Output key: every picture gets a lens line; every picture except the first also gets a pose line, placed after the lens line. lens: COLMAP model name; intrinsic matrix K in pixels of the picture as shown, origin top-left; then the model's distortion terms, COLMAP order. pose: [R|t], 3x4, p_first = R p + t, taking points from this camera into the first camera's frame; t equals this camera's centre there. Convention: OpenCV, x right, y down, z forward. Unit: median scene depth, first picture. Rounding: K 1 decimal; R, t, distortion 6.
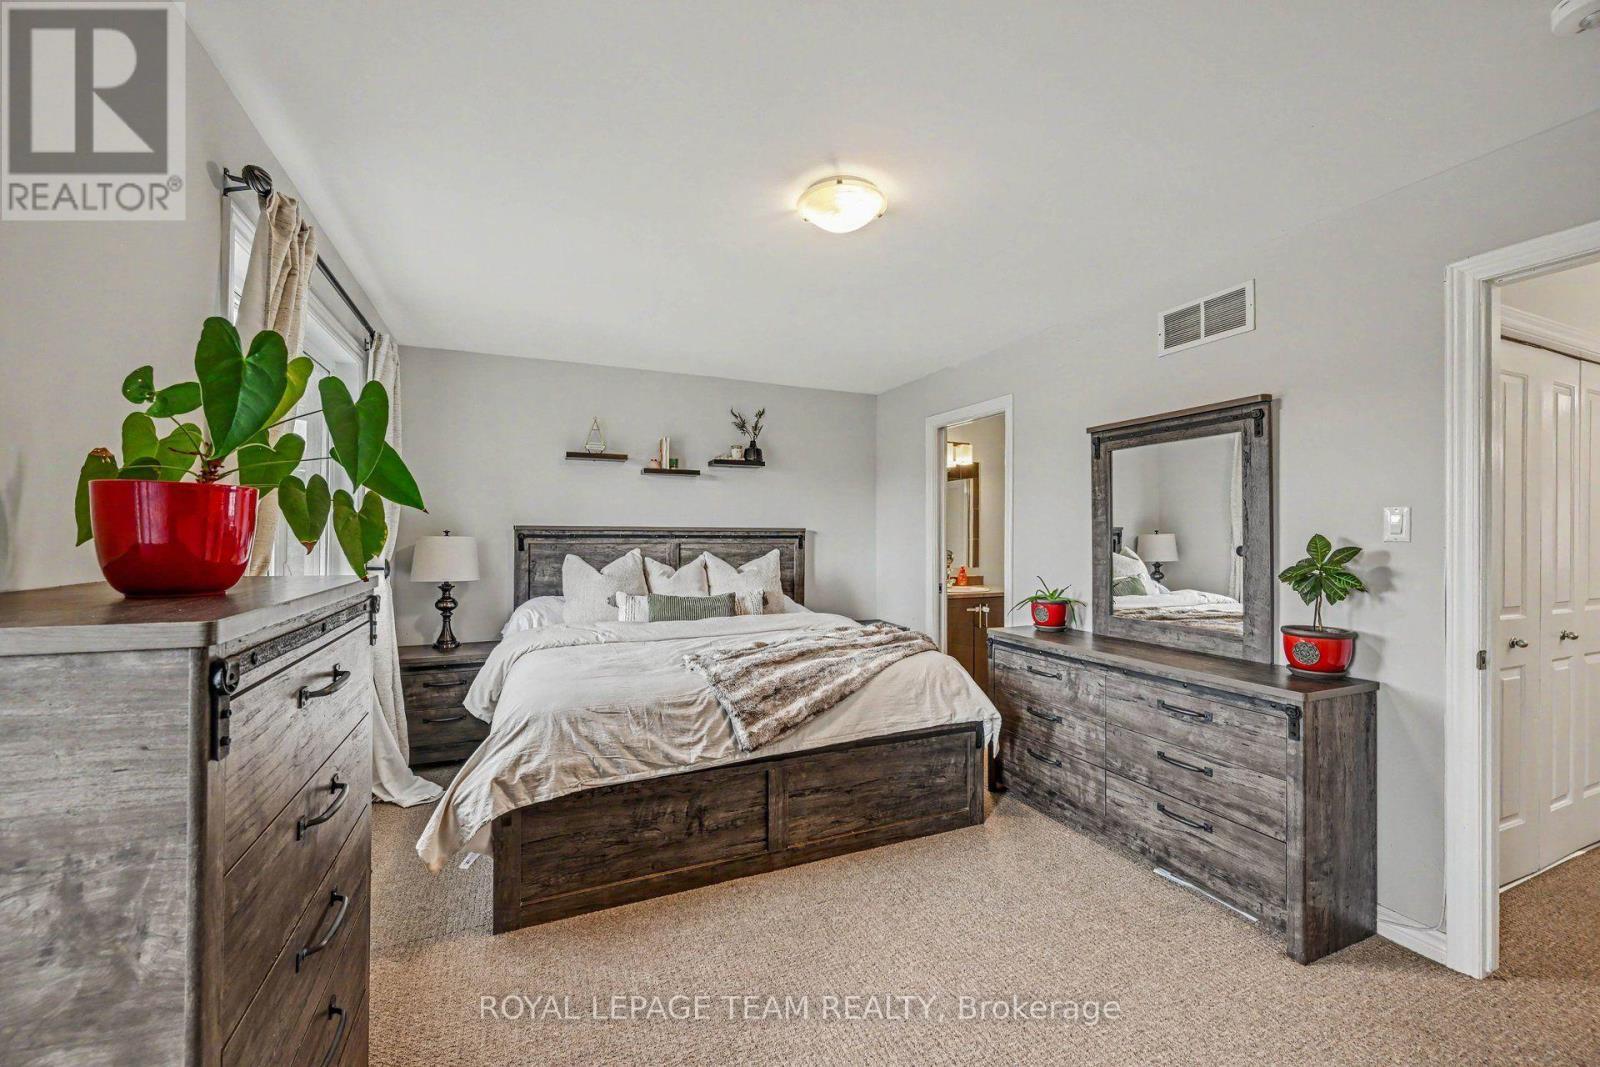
lens RADIAL K [[639.0, 0, 803.5], [0, 639.0, 537.0], [0, 0, 1]] dist [-0.001754, -0.000054]
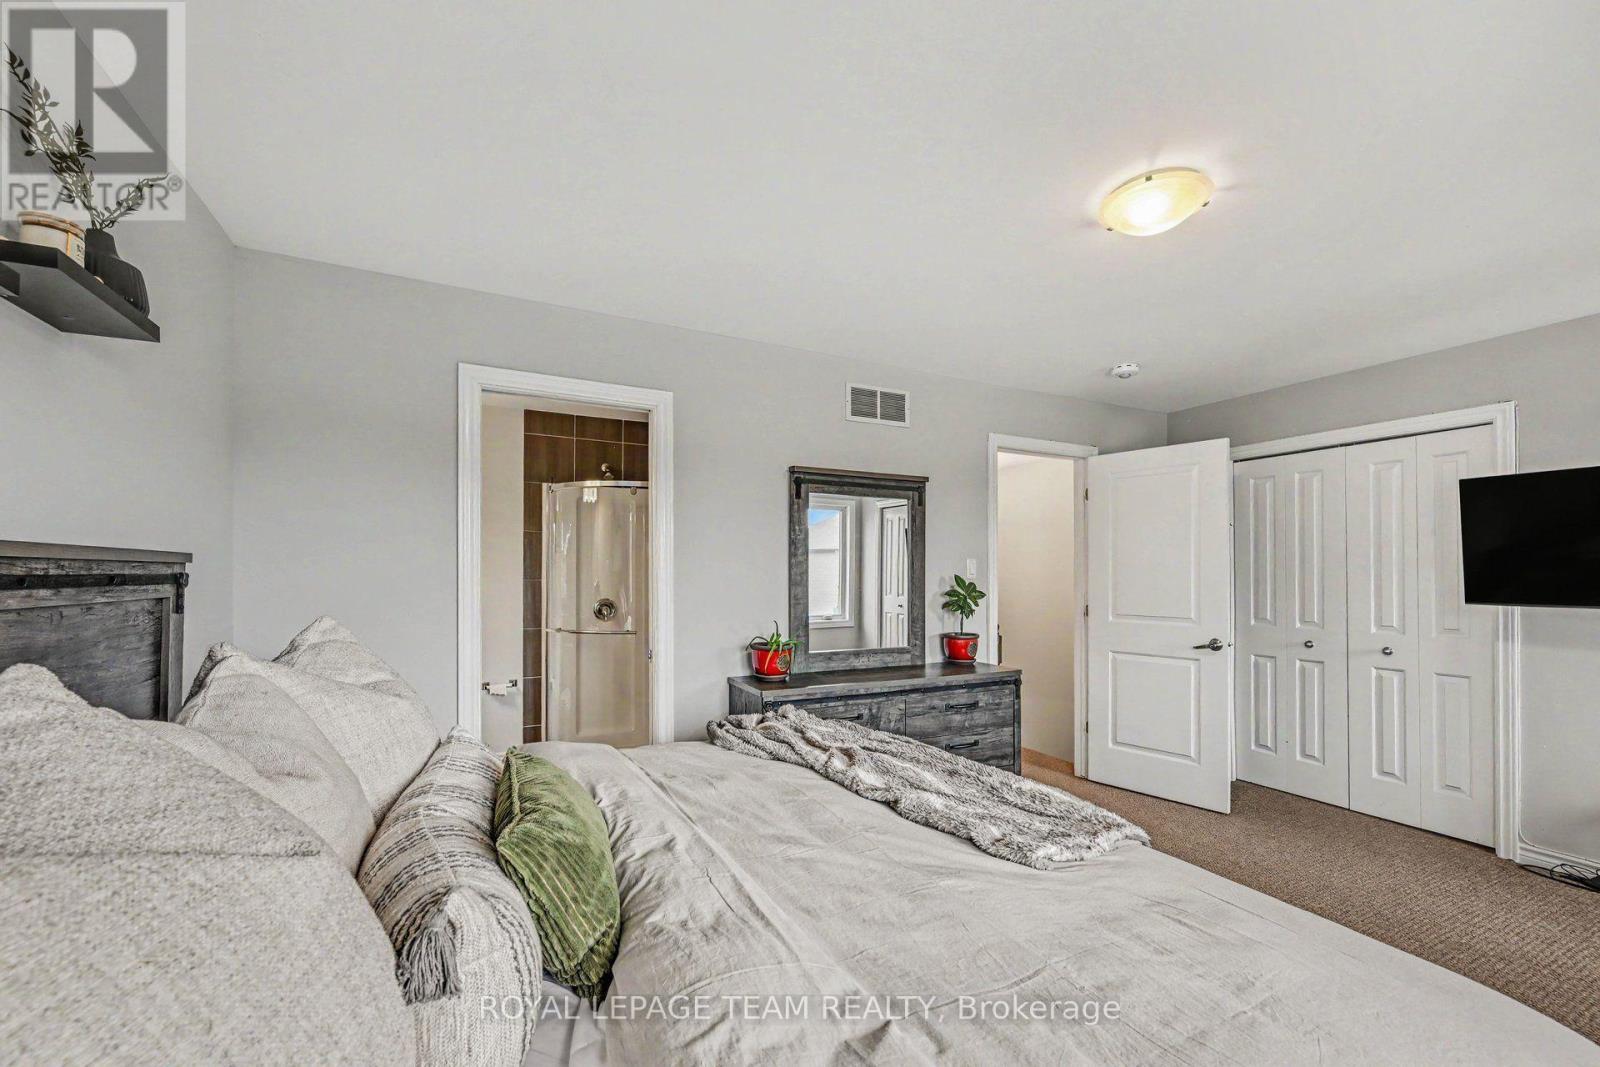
lens RADIAL K [[639.0, 0, 797.6], [0, 639.0, 567.5], [0, 0, 1]] dist [-0.001754, -0.000054]
pose [[-0.050448, 0.003319, 0.998721, -0.671878], [-0.005403, 0.999979, -0.003596, -0.012003], [-0.998712, -0.005578, -0.050429, 1.295453]]
